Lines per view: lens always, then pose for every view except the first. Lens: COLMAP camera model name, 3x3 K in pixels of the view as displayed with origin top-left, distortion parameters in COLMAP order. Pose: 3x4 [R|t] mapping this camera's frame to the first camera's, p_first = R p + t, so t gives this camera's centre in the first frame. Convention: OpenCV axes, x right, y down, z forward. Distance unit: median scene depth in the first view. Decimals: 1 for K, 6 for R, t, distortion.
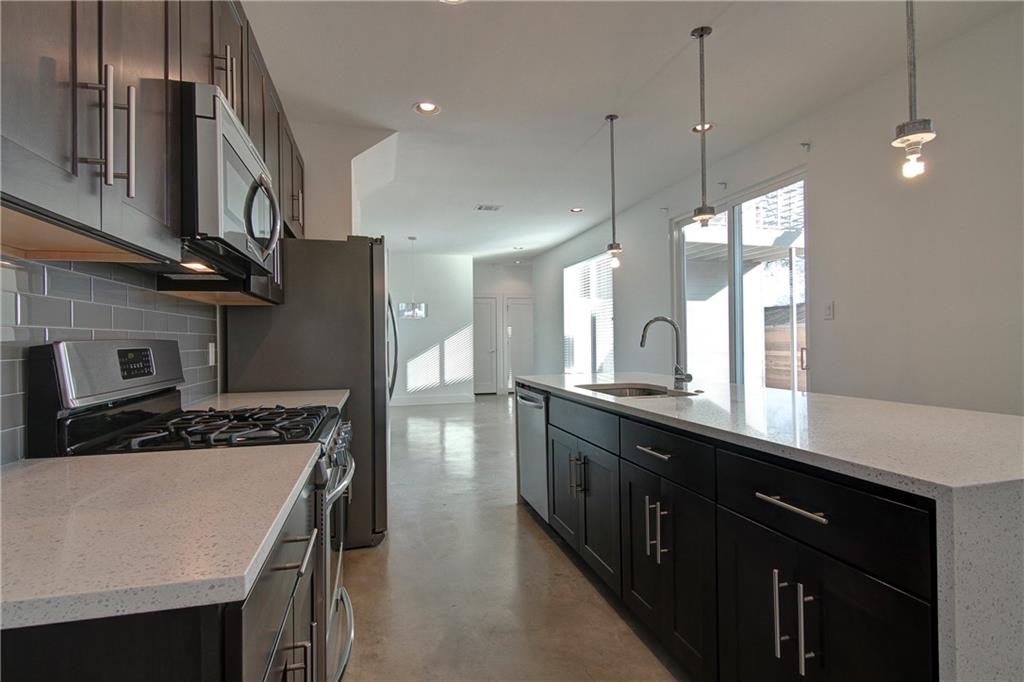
lens RADIAL K [[511.1, 0, 513.4], [0, 511.1, 340.3], [0, 0, 1]] dist [0.007617, 0.000645]
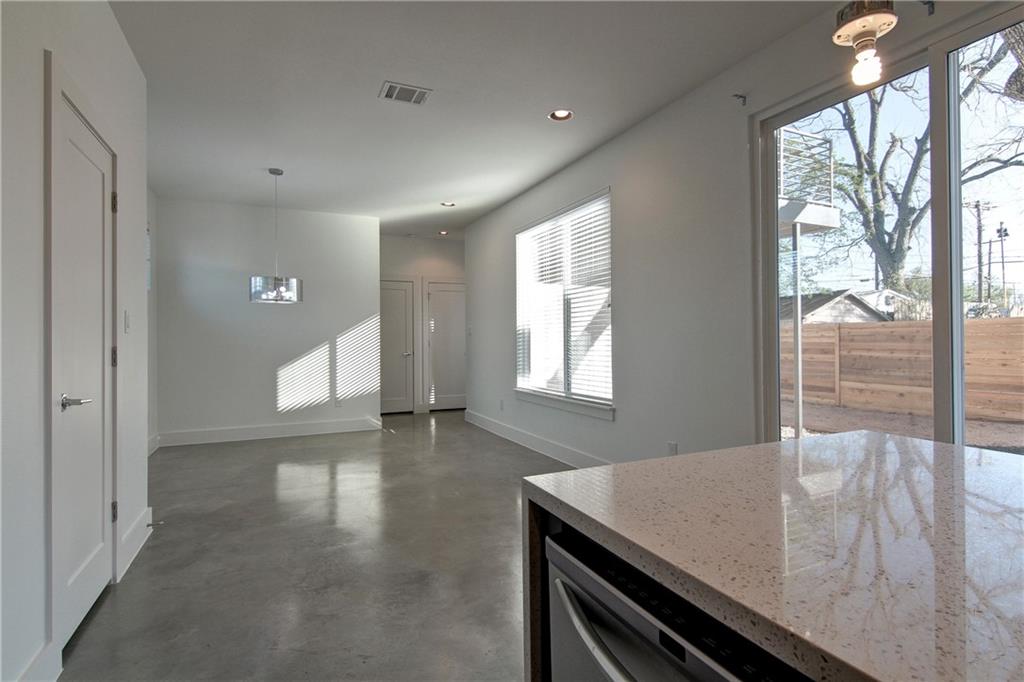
lens RADIAL K [[511.1, 0, 514.8], [0, 511.1, 341.1], [0, 0, 1]] dist [0.007617, 0.000645]
pose [[0.985185, 0.001978, 0.171483, -0.018491], [-0.002495, 0.999993, 0.002797, -0.000004], [-0.171477, -0.003184, 0.985183, 0.299209]]
